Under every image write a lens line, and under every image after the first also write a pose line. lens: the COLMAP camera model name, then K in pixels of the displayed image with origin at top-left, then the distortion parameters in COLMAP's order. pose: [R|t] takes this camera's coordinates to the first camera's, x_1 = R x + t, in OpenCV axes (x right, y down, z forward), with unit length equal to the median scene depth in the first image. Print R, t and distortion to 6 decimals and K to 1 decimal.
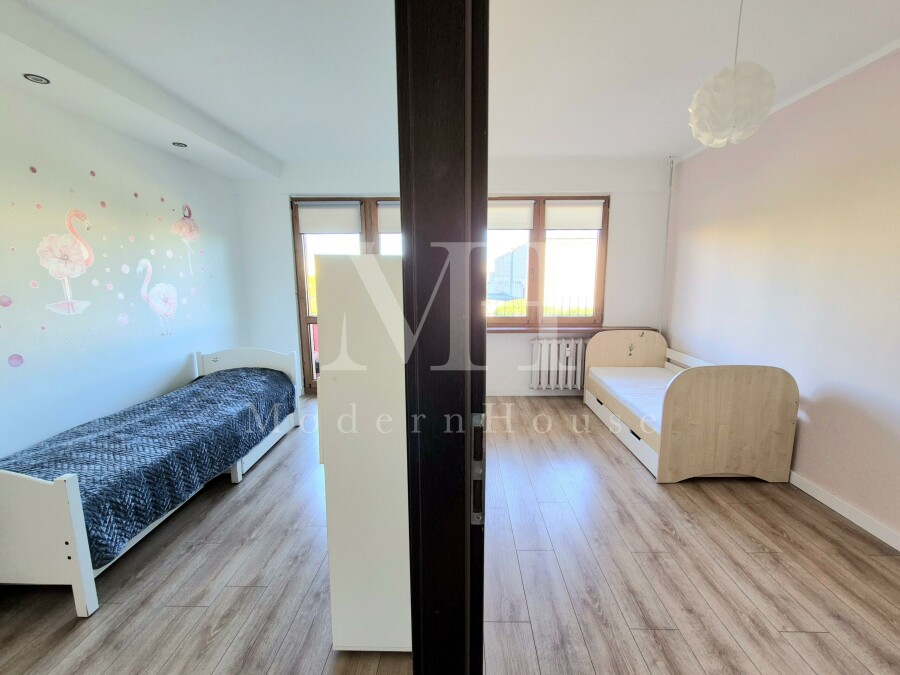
lens RADIAL K [[372.8, 0, 461.4], [0, 372.8, 336.7], [0, 0, 1]] dist [0.000830, 0.001037]
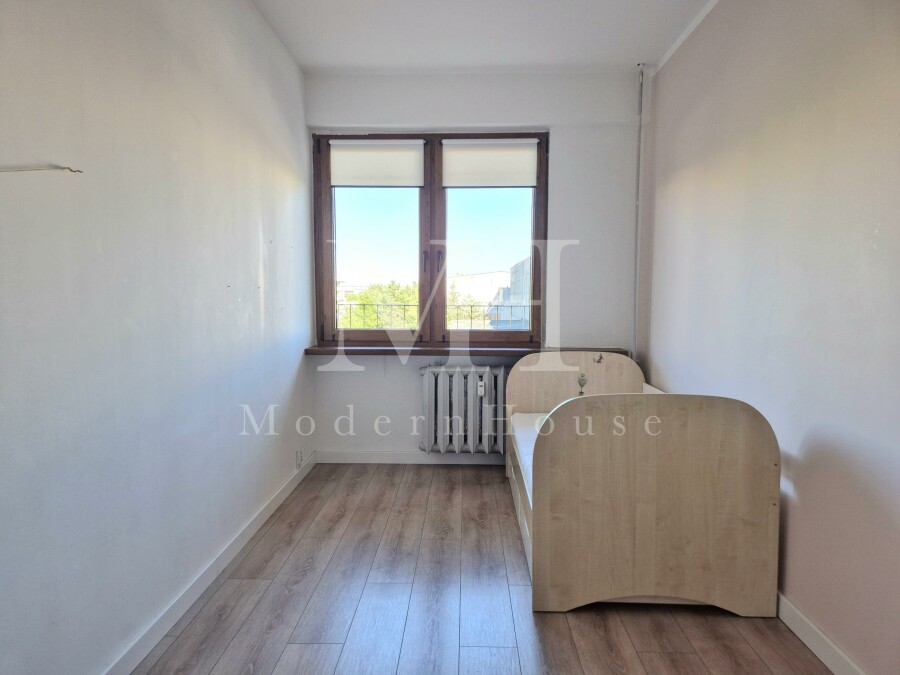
lens RADIAL K [[592.9, 0, 450.0], [0, 592.9, 337.5], [0, 0, 1]] dist [0.045692, -0.005851]
pose [[0.999472, 0.007630, -0.031597, 0.277047], [-0.010361, 0.996137, -0.087204, 0.044561], [0.030809, 0.087486, 0.995689, 0.053270]]
